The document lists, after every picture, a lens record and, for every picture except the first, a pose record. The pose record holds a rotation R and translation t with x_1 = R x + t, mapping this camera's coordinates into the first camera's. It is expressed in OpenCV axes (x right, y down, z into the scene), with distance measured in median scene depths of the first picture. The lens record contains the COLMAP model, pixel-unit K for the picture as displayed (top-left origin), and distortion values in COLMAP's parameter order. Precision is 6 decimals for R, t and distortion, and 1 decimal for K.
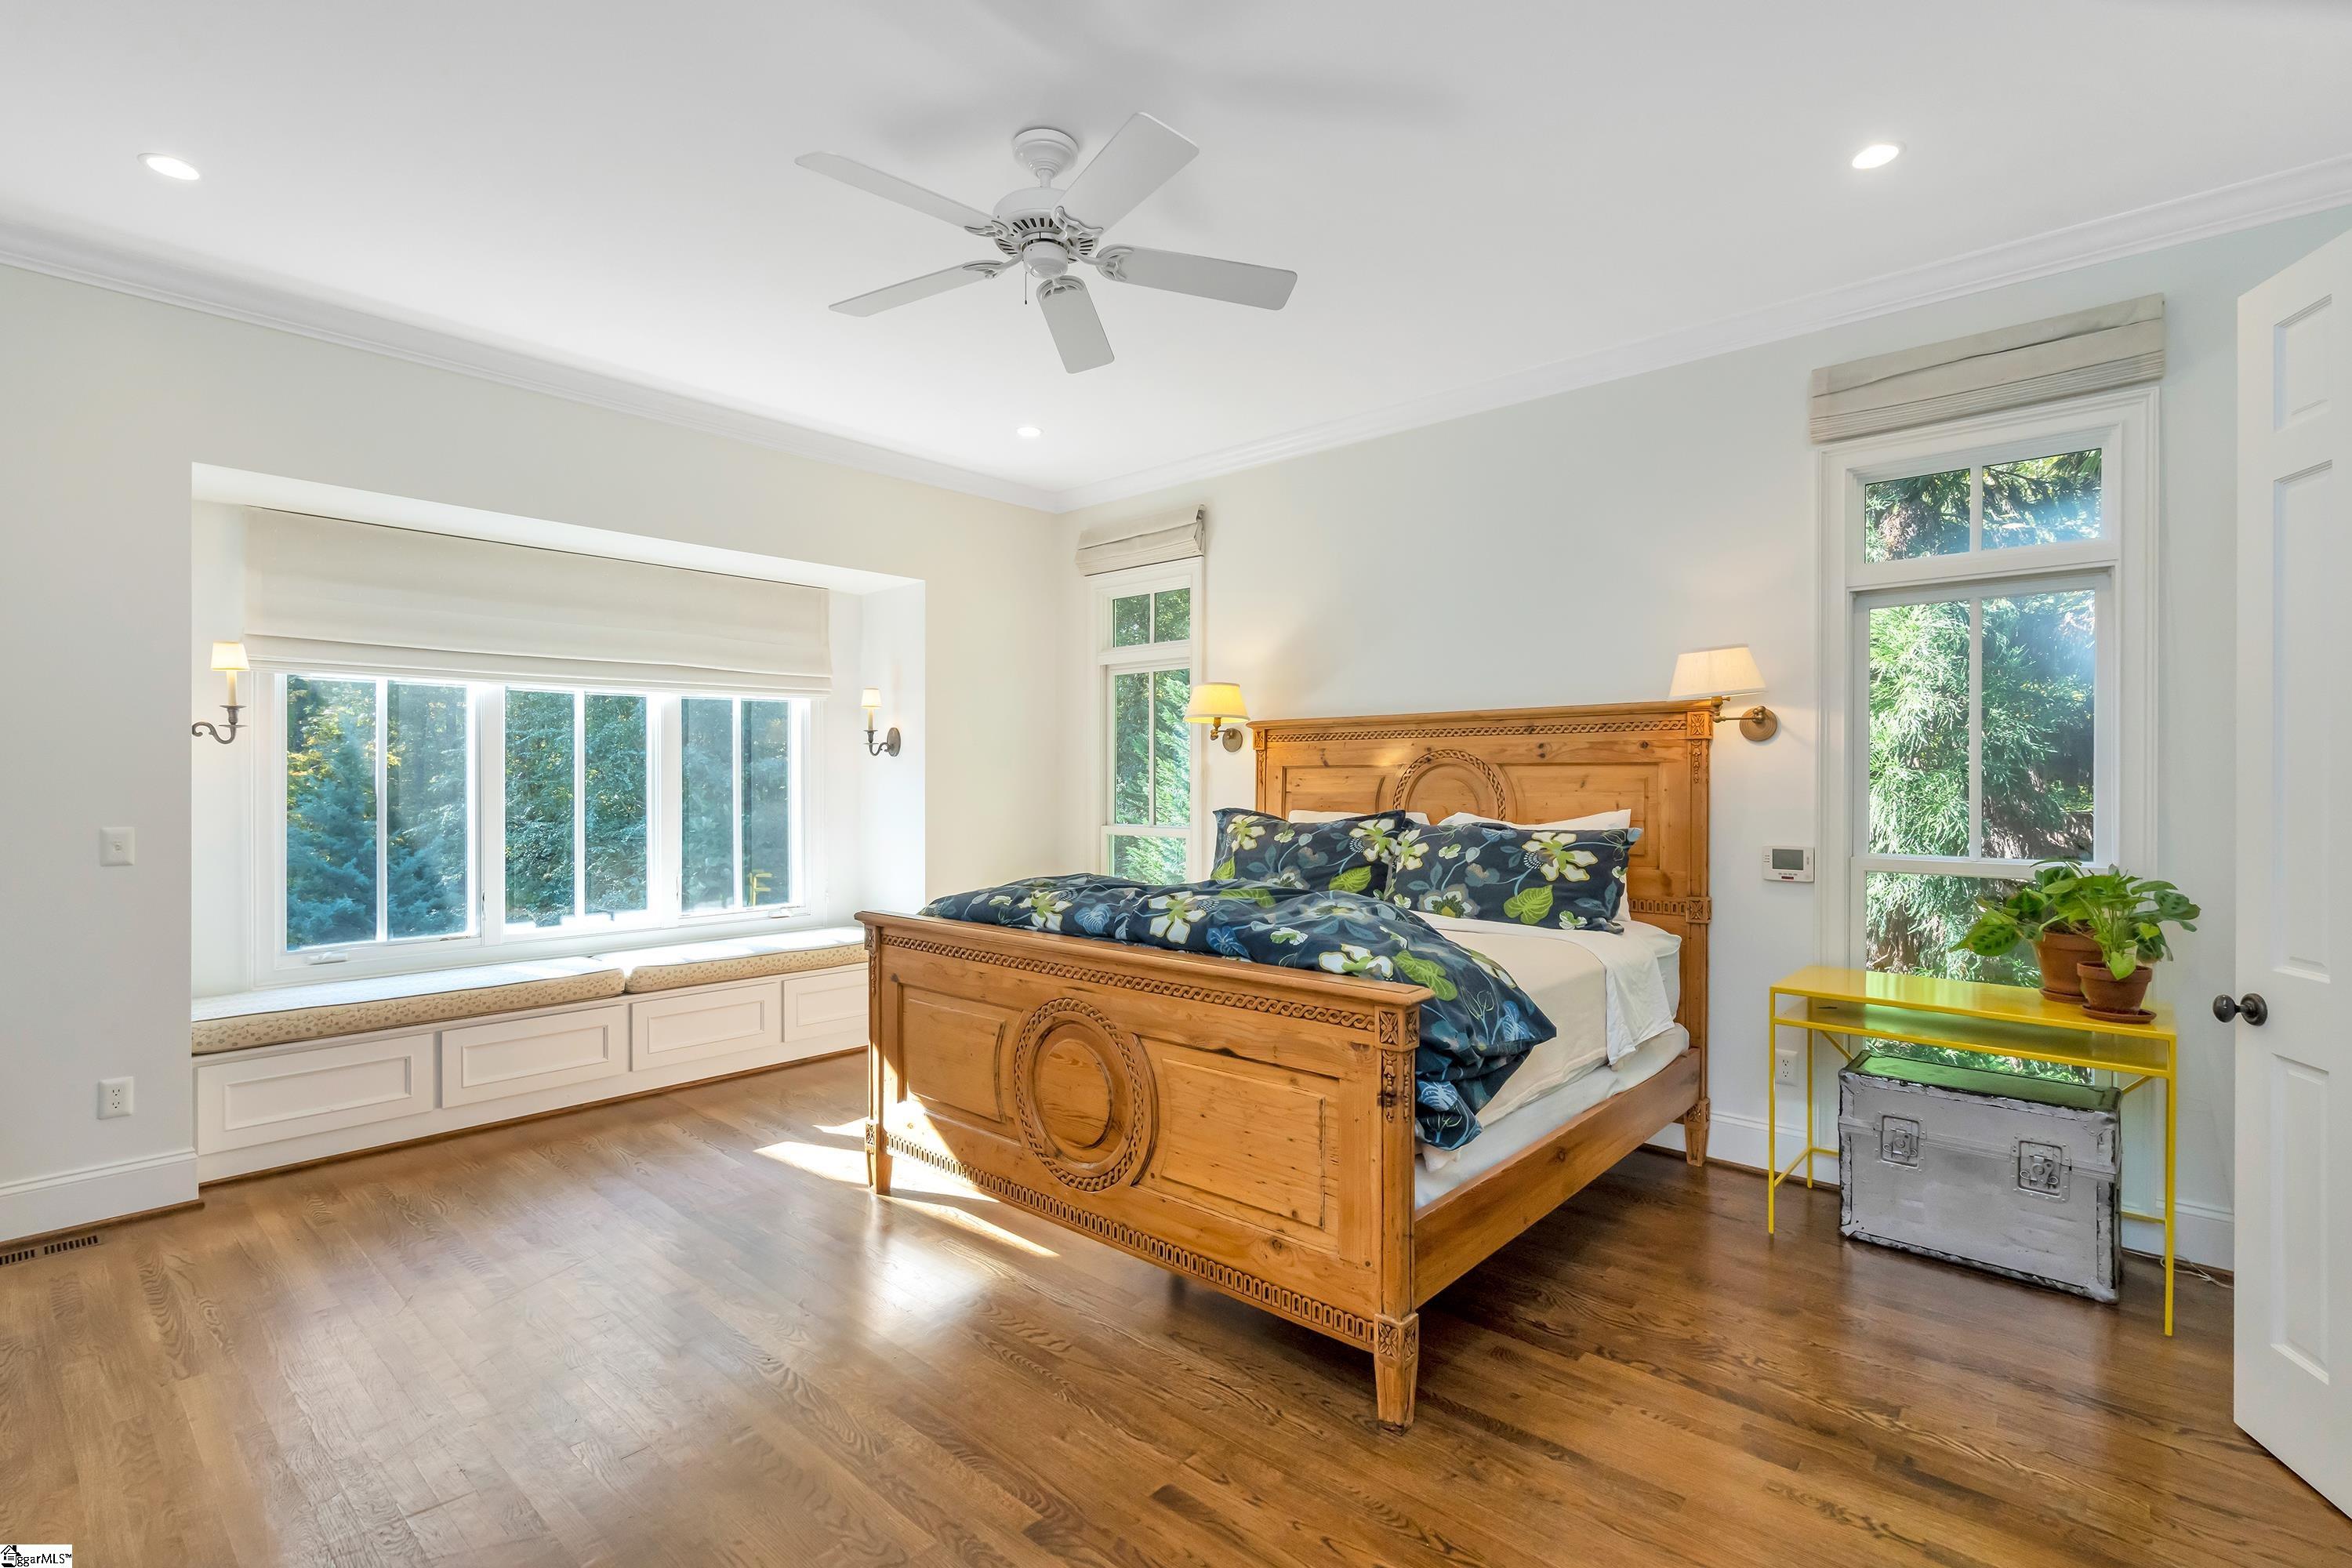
lens RADIAL K [[1076.1, 0, 1181.0], [0, 1076.1, 784.1], [0, 0, 1]] dist [-0.007332, 0.001380]
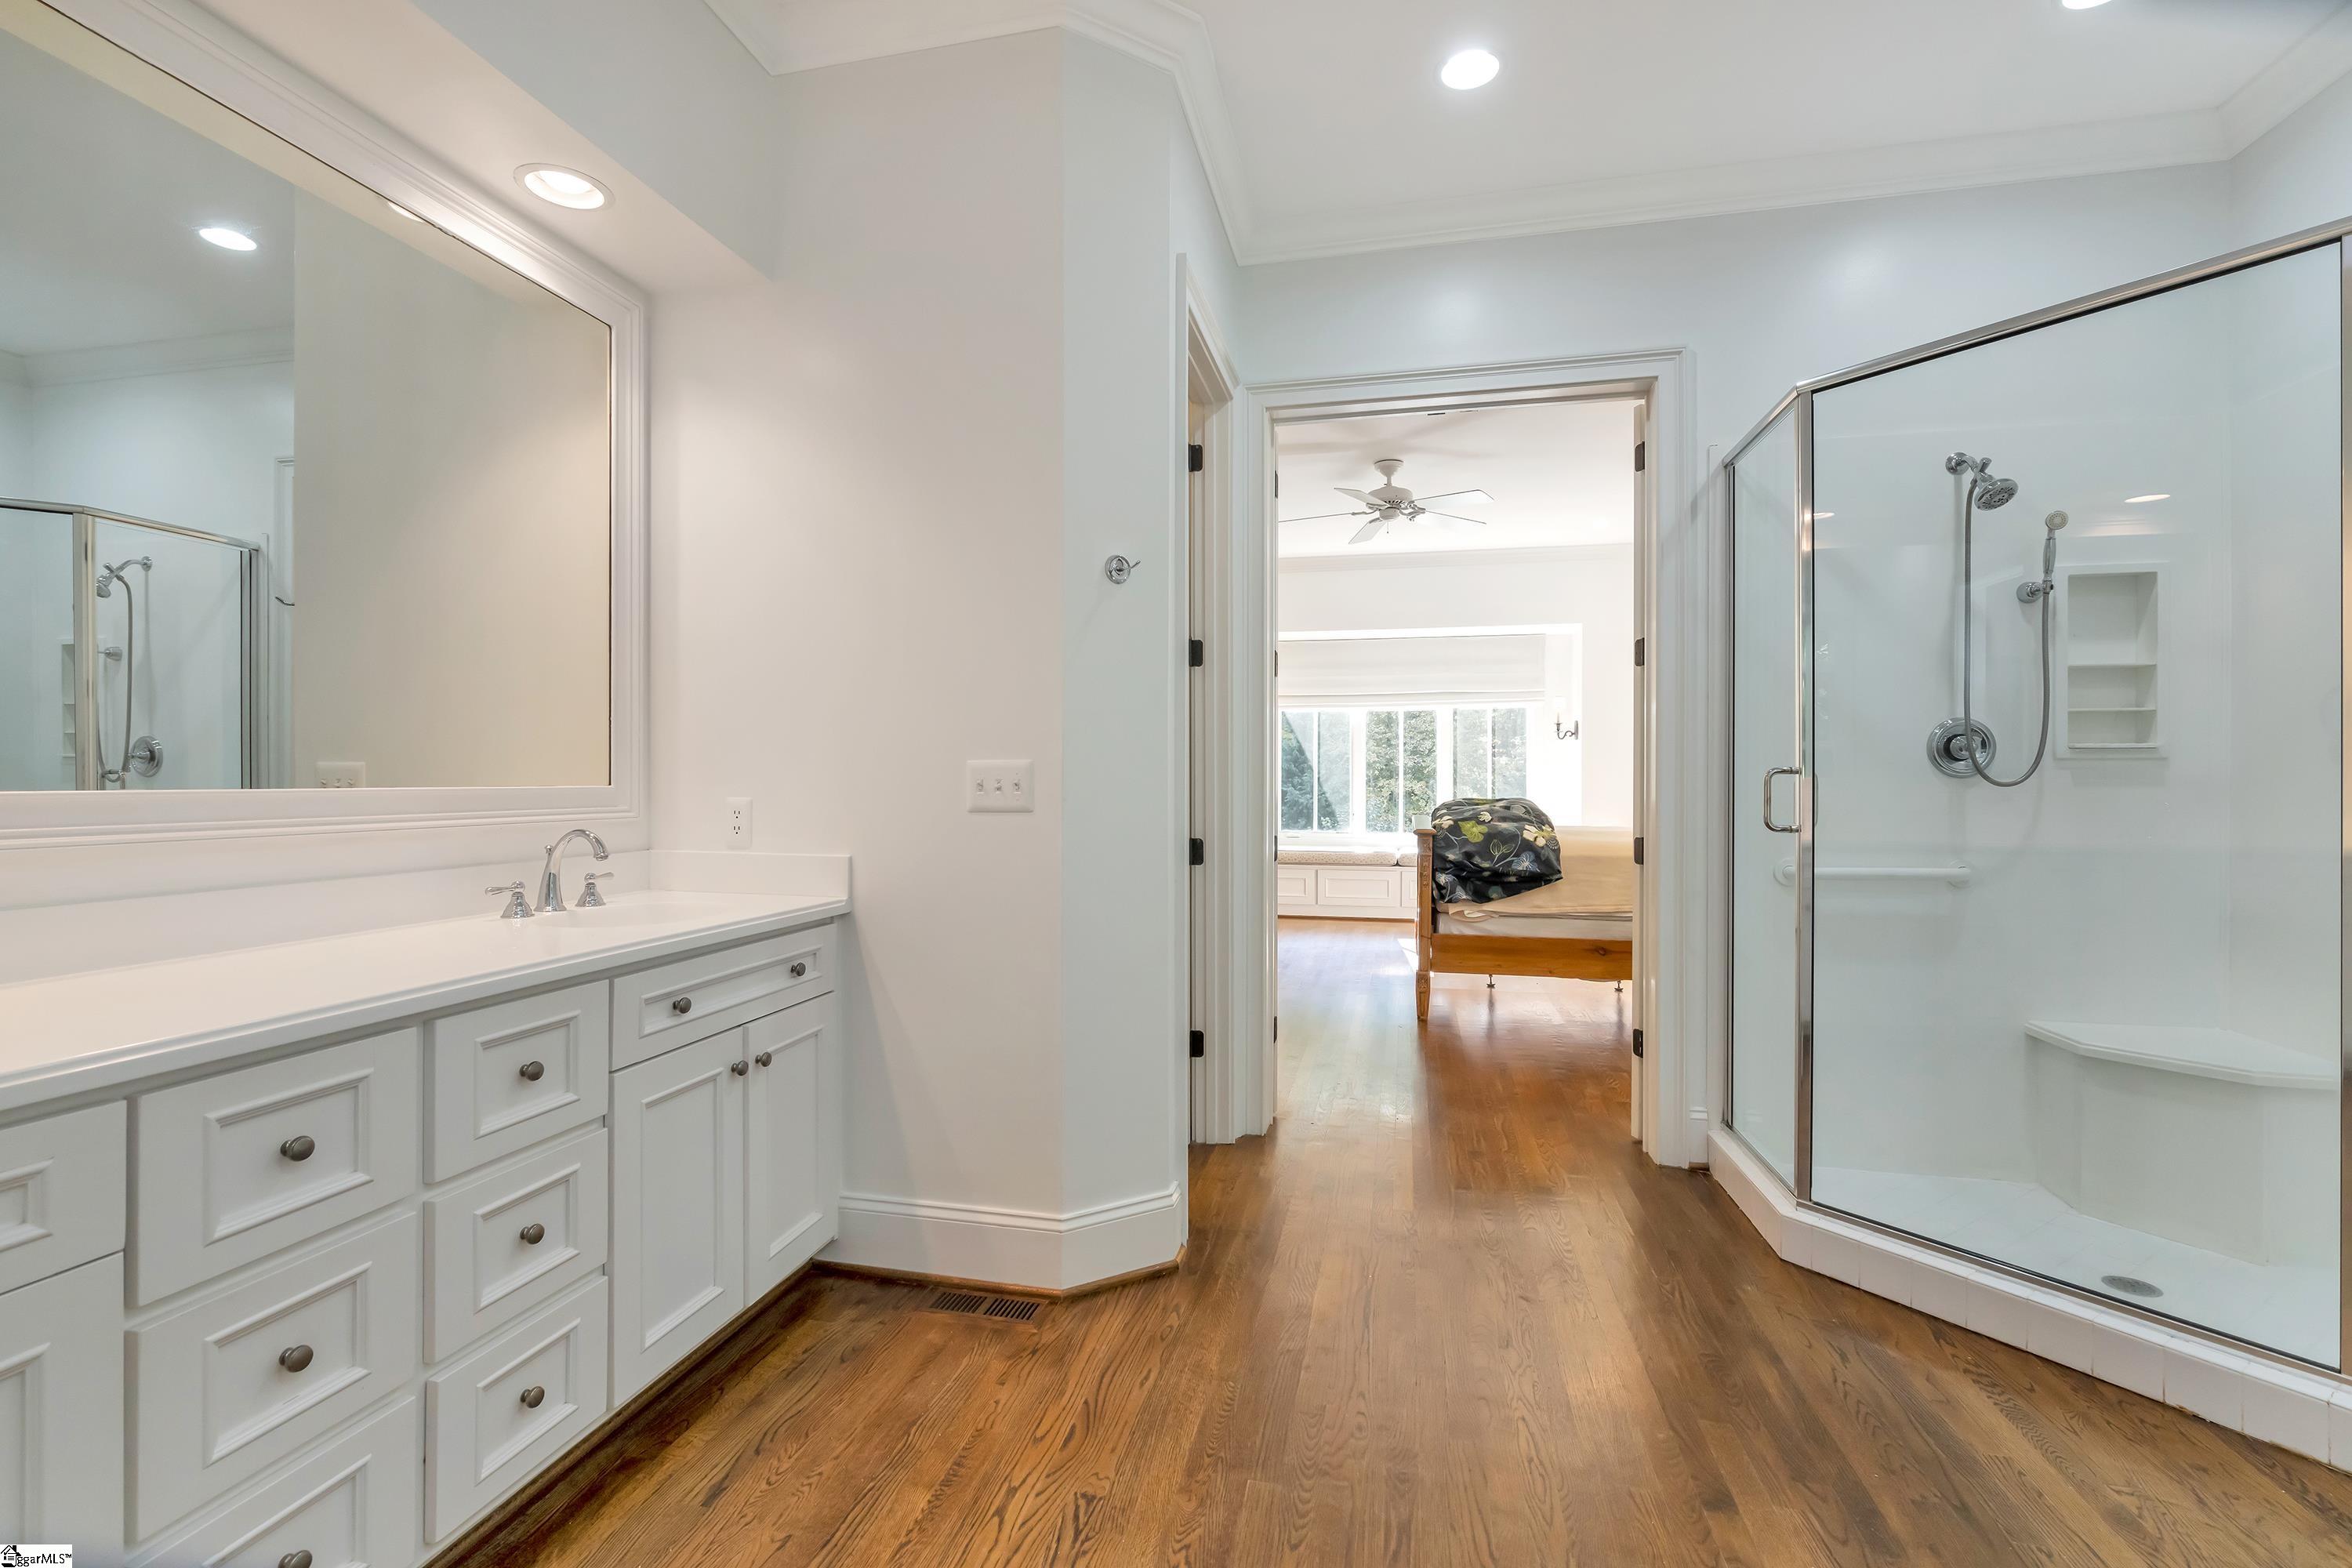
lens RADIAL K [[1076.1, 0, 1169.7], [0, 1076.1, 779.3], [0, 0, 1]] dist [-0.007332, 0.001380]
pose [[0.482129, 0.000890, -0.876100, 1.020457], [-0.002881, 0.999996, -0.000570, 0.043314], [0.876095, 0.002799, 0.482130, -0.311507]]
